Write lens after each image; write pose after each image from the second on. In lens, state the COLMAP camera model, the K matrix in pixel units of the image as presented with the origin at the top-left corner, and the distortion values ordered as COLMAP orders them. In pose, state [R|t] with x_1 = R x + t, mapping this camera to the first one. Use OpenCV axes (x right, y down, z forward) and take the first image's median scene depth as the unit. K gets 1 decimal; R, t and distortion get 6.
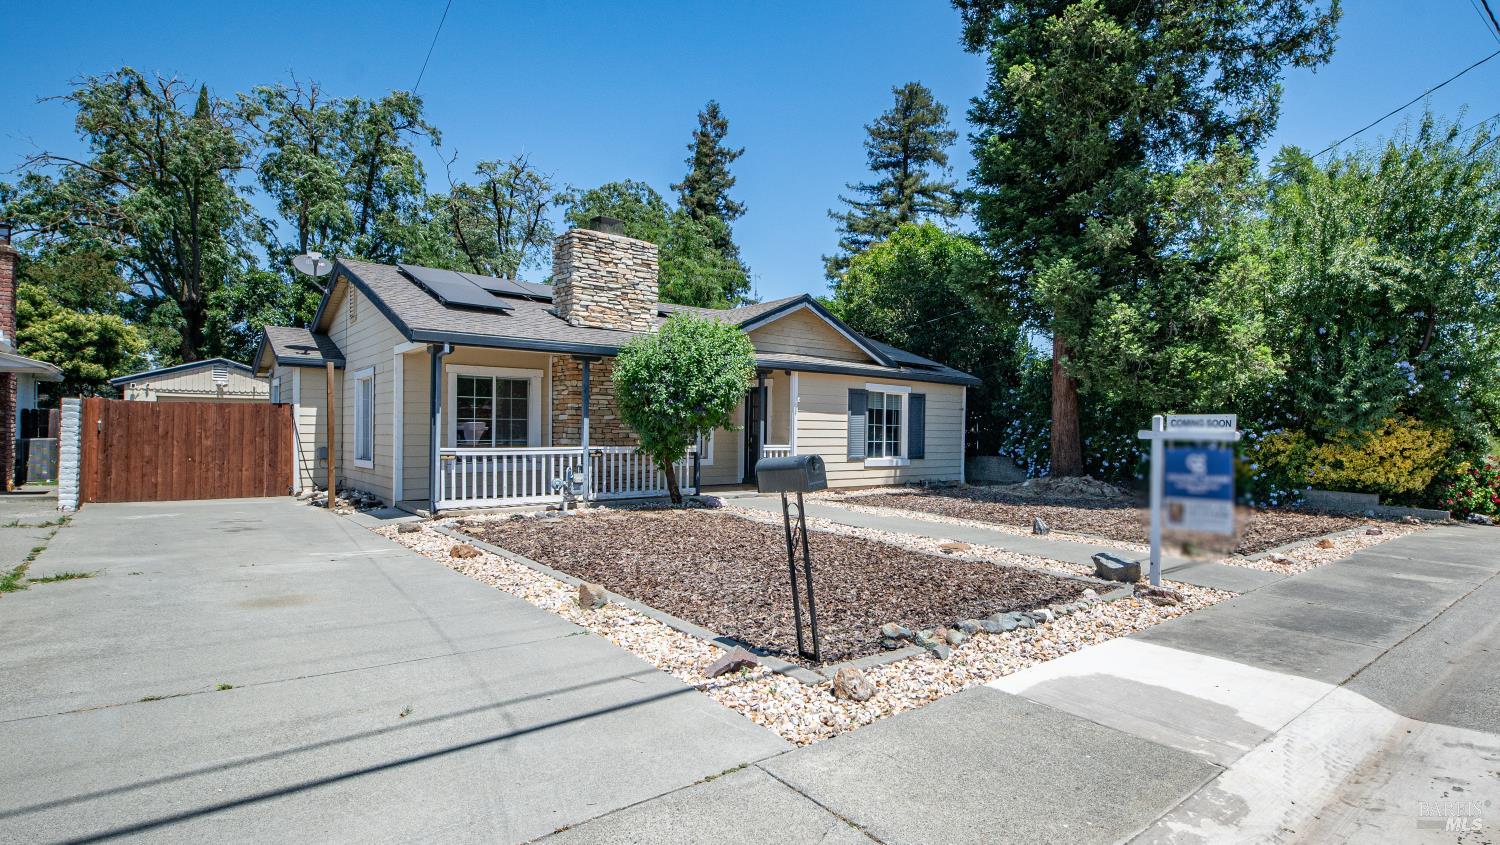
lens RADIAL K [[723.3, 0, 750.0], [0, 723.3, 422.5], [0, 0, 1]] dist [-0.000074, -0.000265]
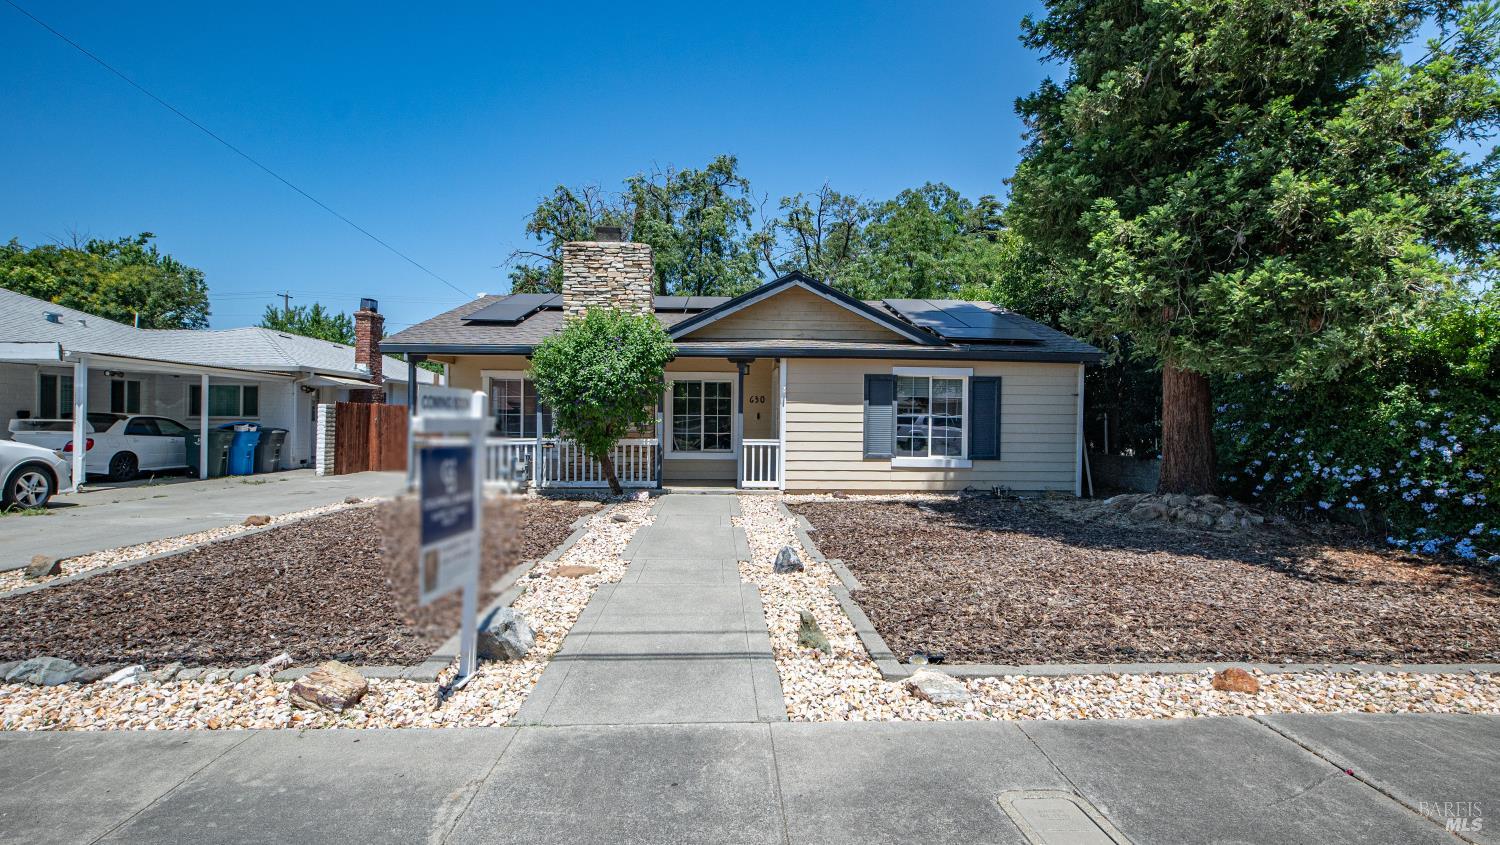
lens RADIAL K [[628.3, 0, 728.7], [0, 628.3, 420.7], [0, 0, 1]] dist [0.002185, 0.000192]
pose [[0.803108, -0.004606, -0.595816, 0.446969], [0.006982, 0.999974, 0.001680, 0.005265], [0.595793, -0.005509, 0.803119, 0.310510]]
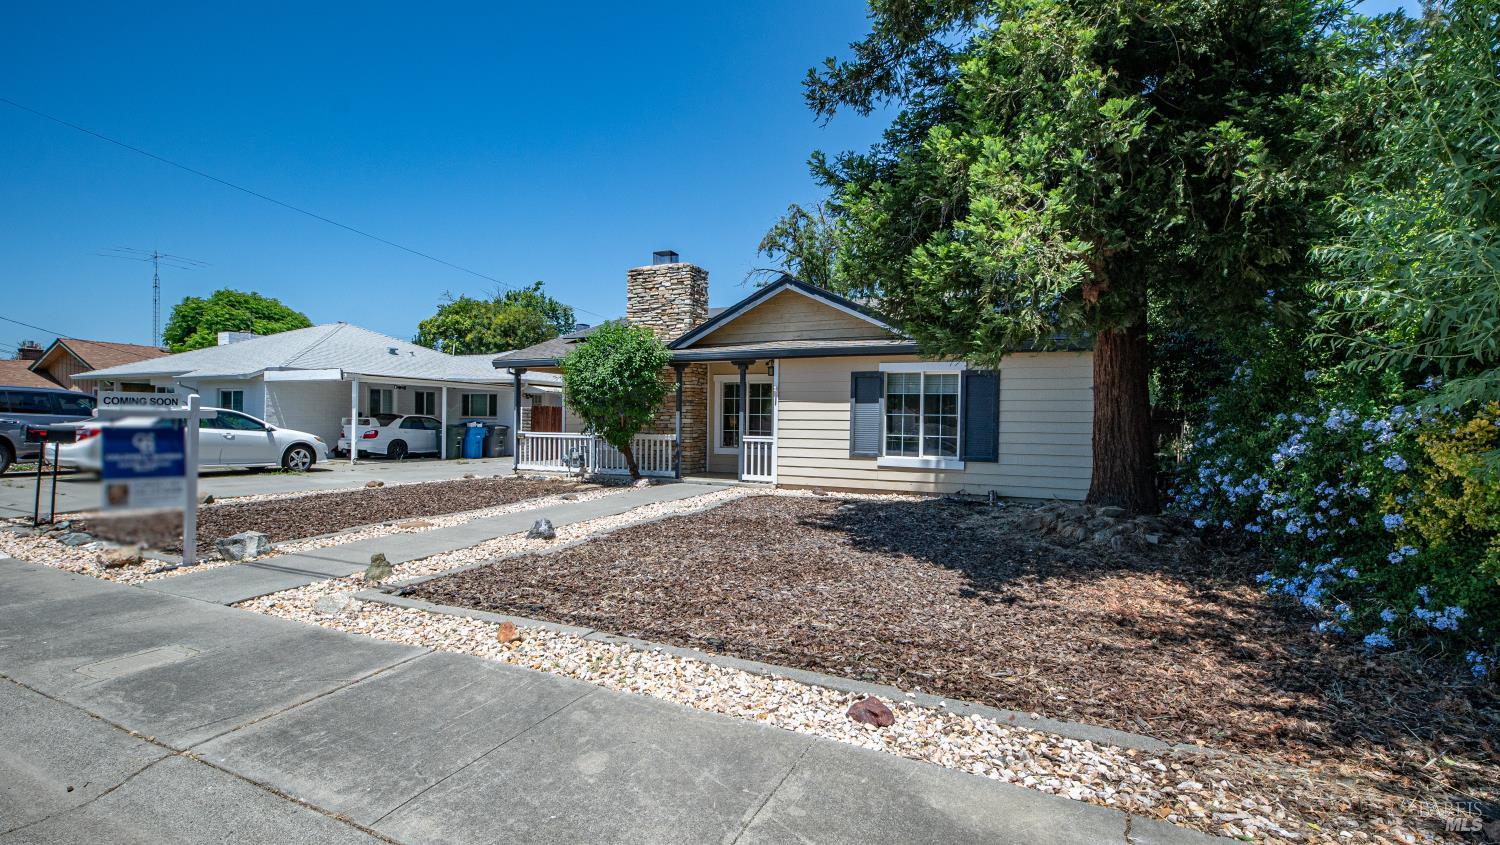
lens RADIAL K [[615.9, 0, 750.0], [0, 615.9, 422.5], [0, 0, 1]] dist [0.000815, 0.000053]
pose [[0.472242, -0.003342, -0.881462, 0.714848], [0.002468, 0.999994, -0.002469, 0.013690], [0.881465, -0.001009, 0.472248, 0.553629]]
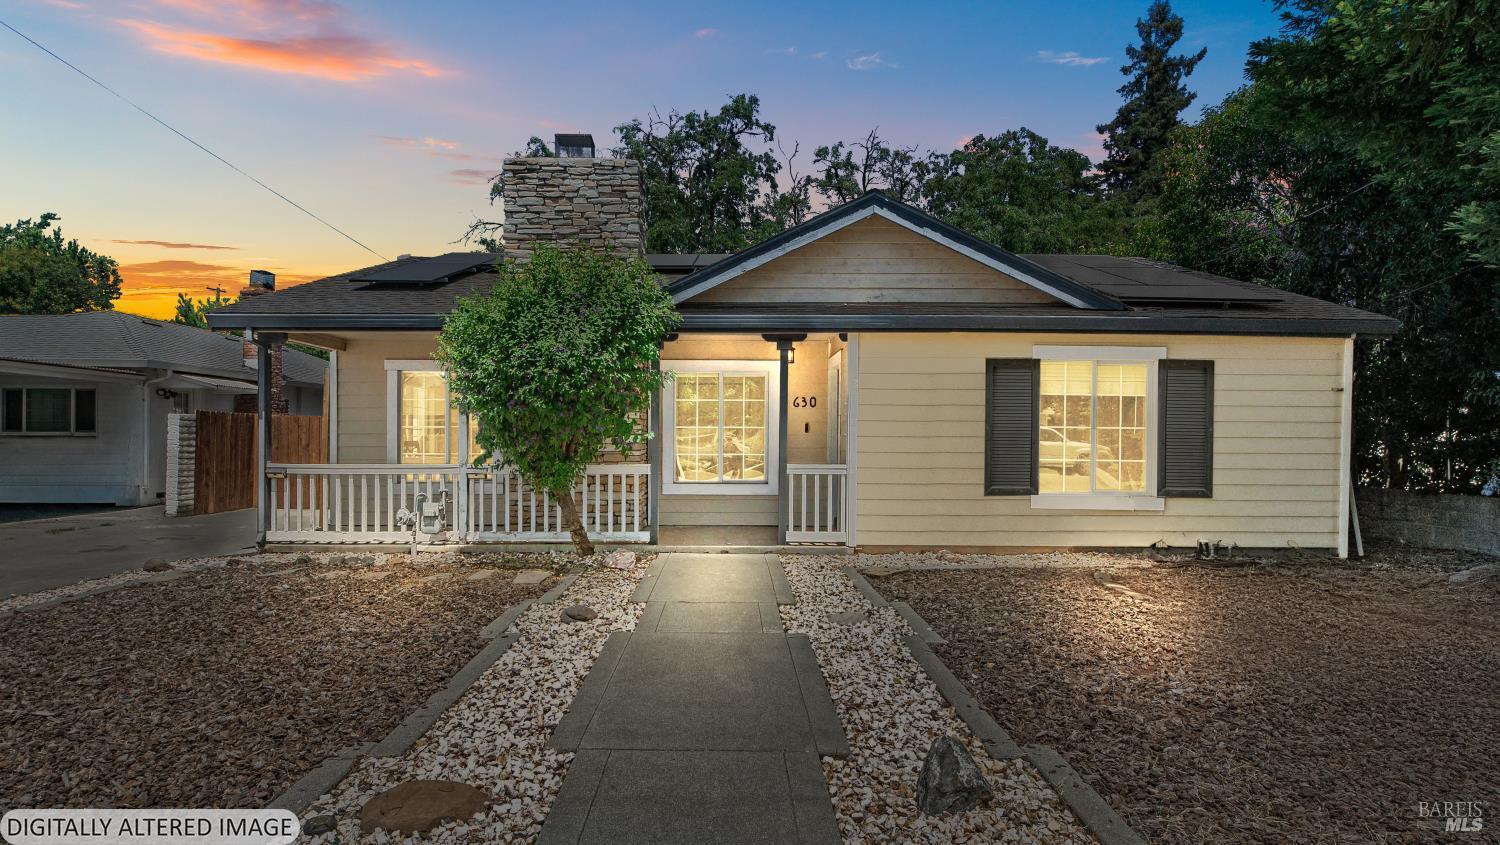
lens RADIAL K [[750.8, 0, 723.7], [0, 750.8, 437.6], [0, 0, 1]] dist [0.005203, 0.000290]
pose [[0.785826, -0.006427, -0.618414, 0.321546], [0.010844, 0.999935, 0.003387, 0.006537], [0.618353, -0.009368, 0.785845, 0.455462]]
